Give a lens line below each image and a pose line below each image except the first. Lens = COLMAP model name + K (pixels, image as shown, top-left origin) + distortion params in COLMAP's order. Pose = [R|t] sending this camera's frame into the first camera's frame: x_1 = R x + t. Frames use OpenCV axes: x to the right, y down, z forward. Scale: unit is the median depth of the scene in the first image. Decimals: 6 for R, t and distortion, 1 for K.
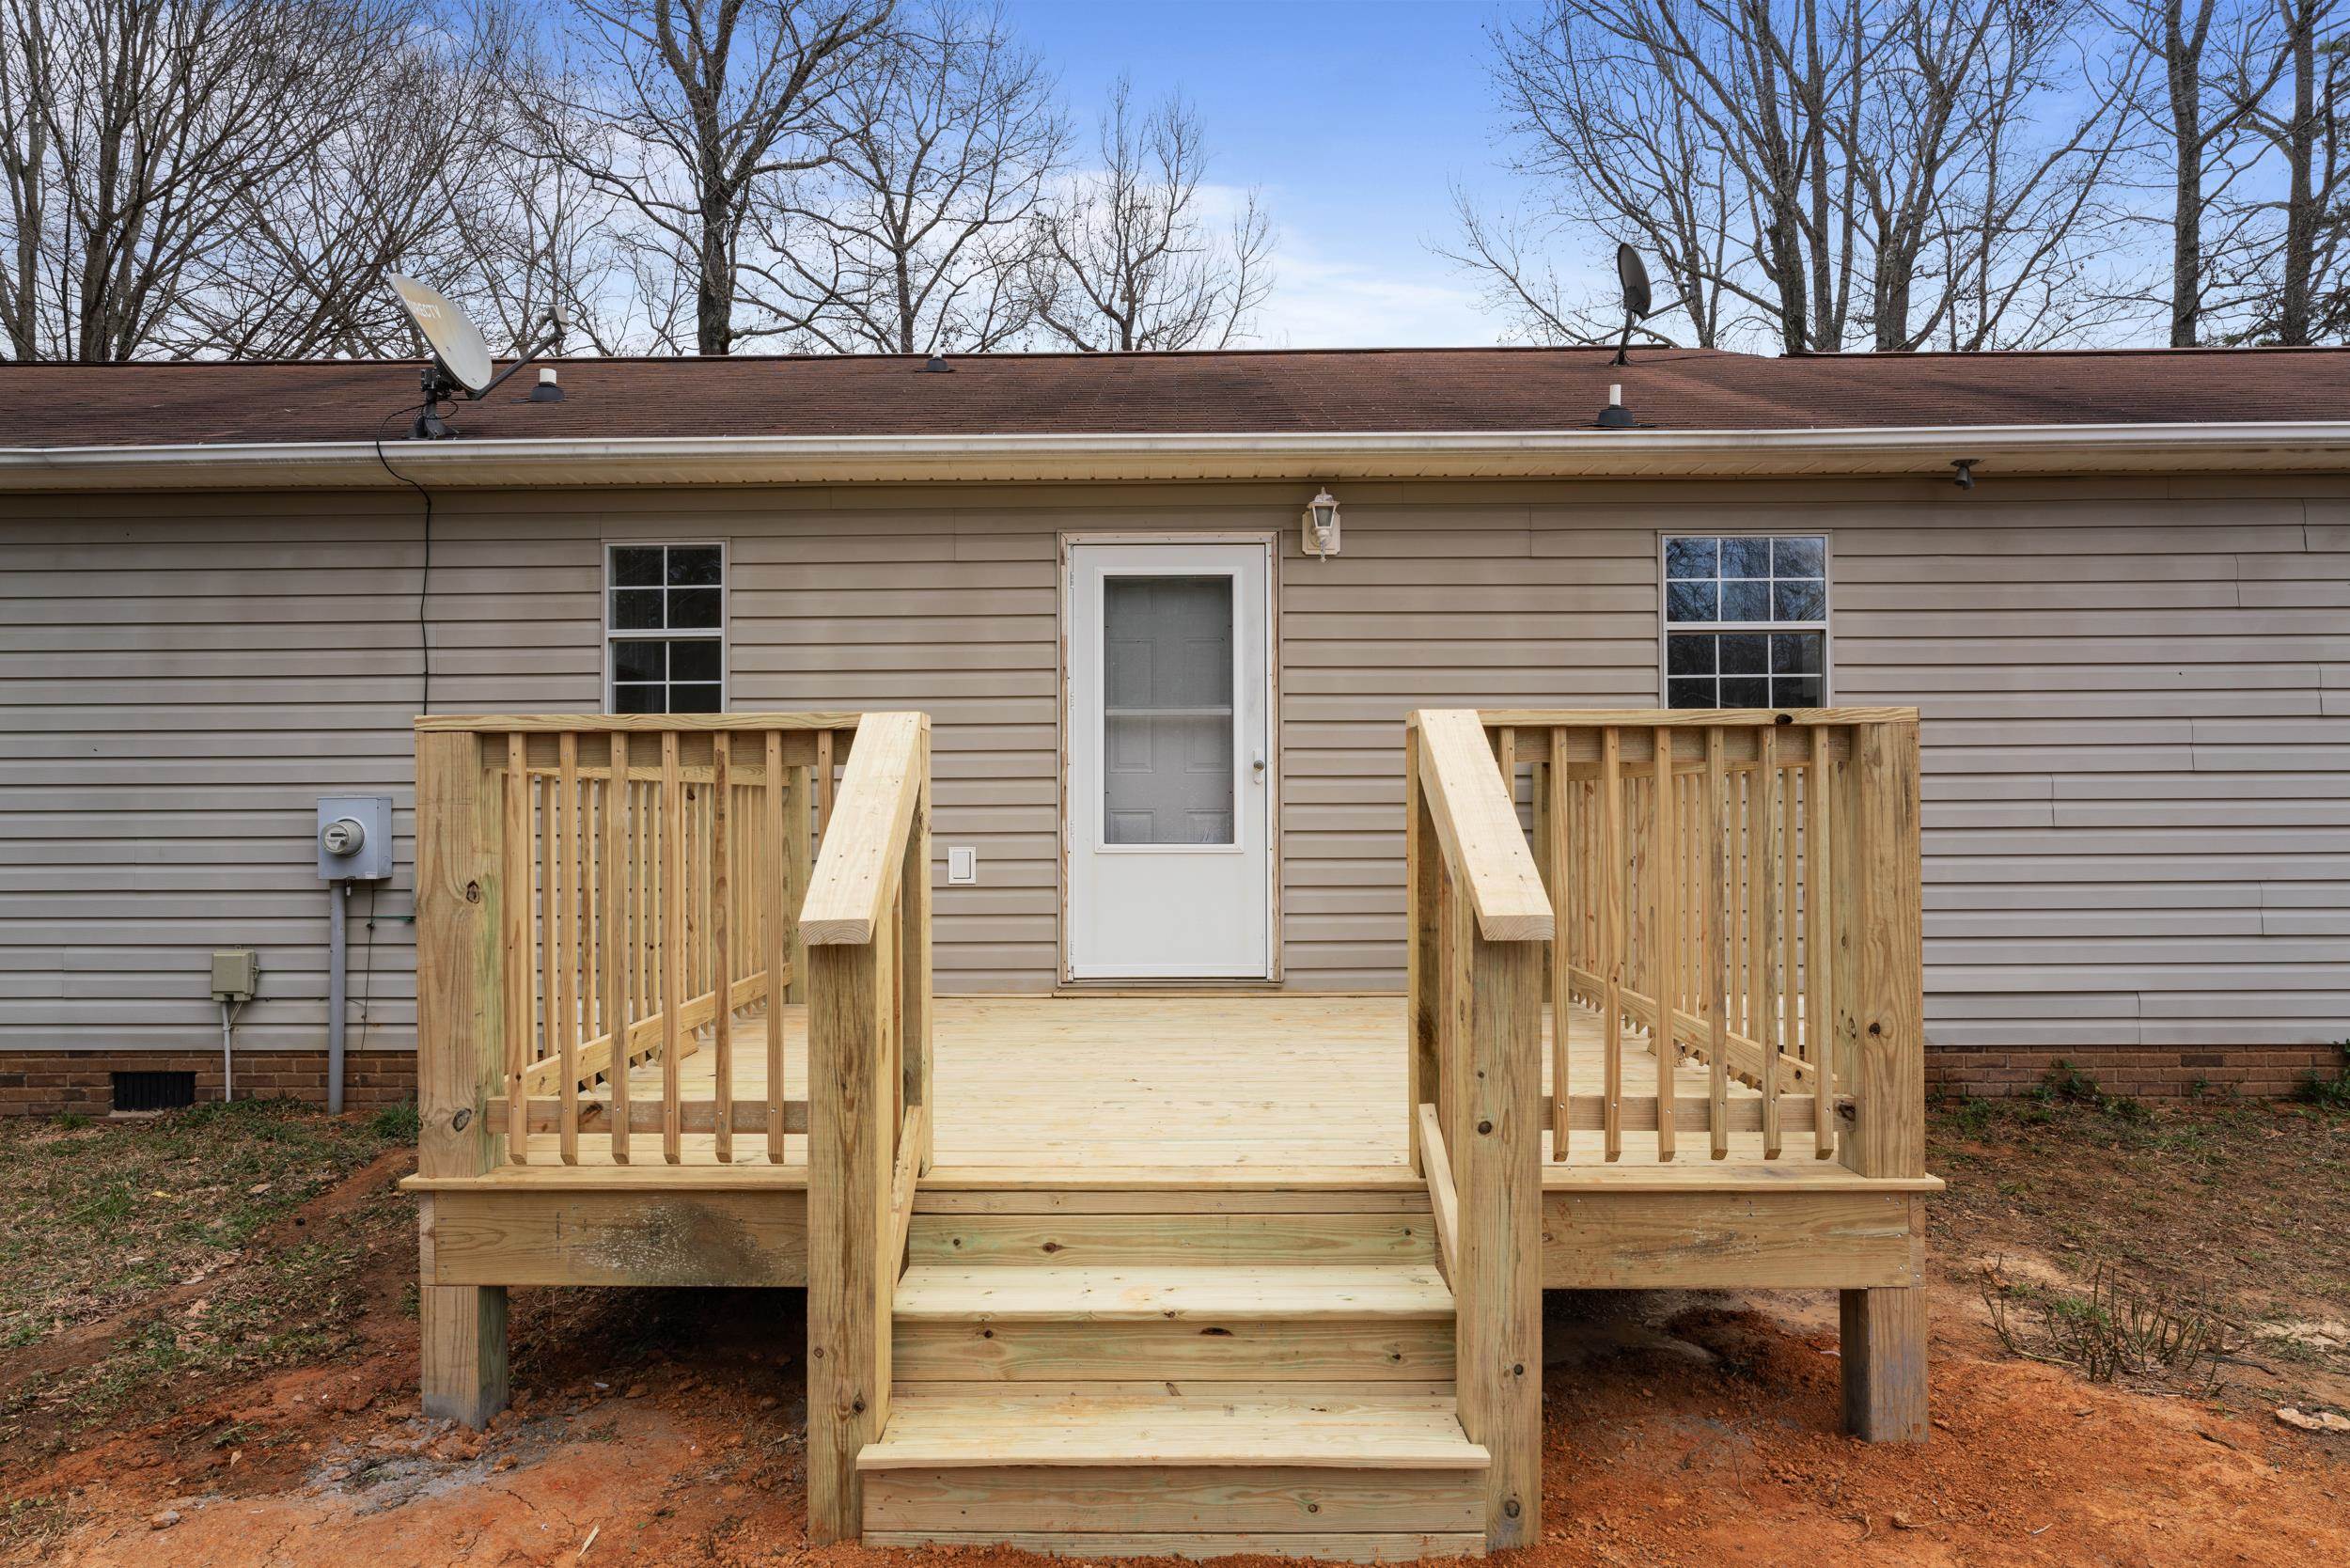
lens RADIAL K [[1361.5, 0, 1175.0], [0, 1361.5, 784.0], [0, 0, 1]] dist [-0.003179, -0.000515]
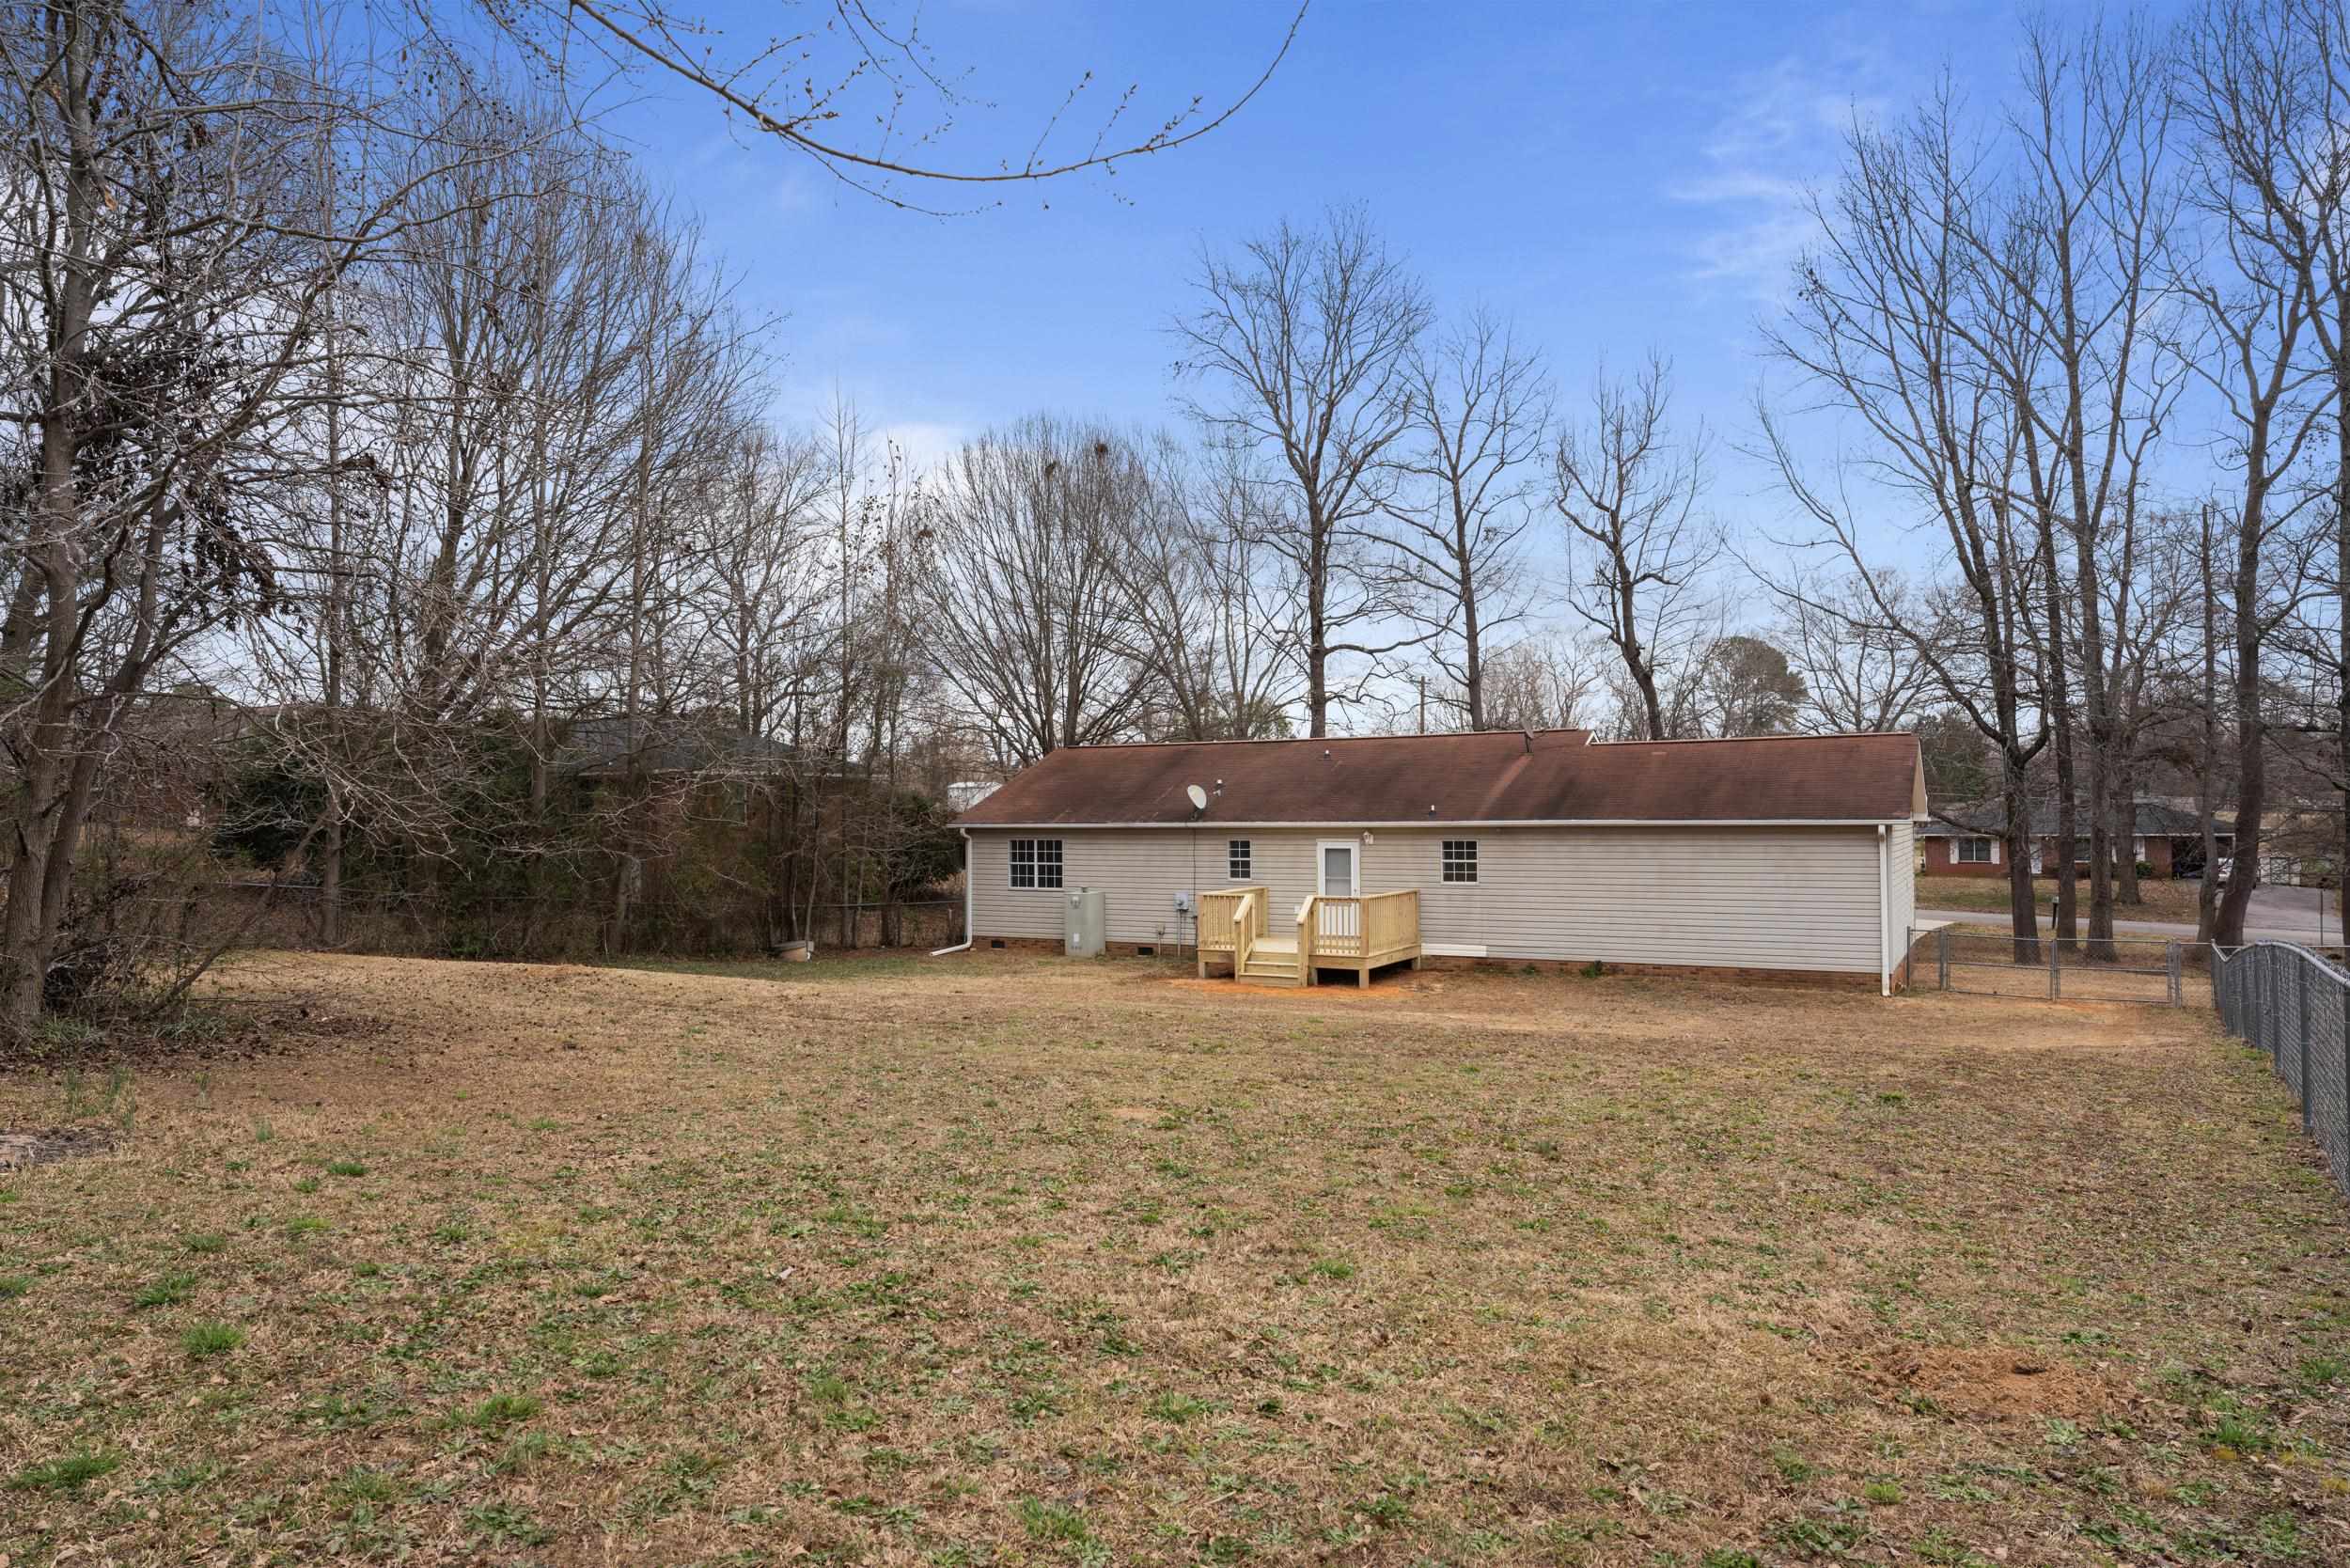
lens RADIAL K [[1433.8, 0, 1175.0], [0, 1433.8, 784.0], [0, 0, 1]] dist [-0.001041, -0.000262]
pose [[0.879802, -0.013200, -0.475157, 1.793188], [0.009548, 0.999903, -0.010100, -0.321981], [0.475244, 0.004349, 0.879843, -3.481195]]
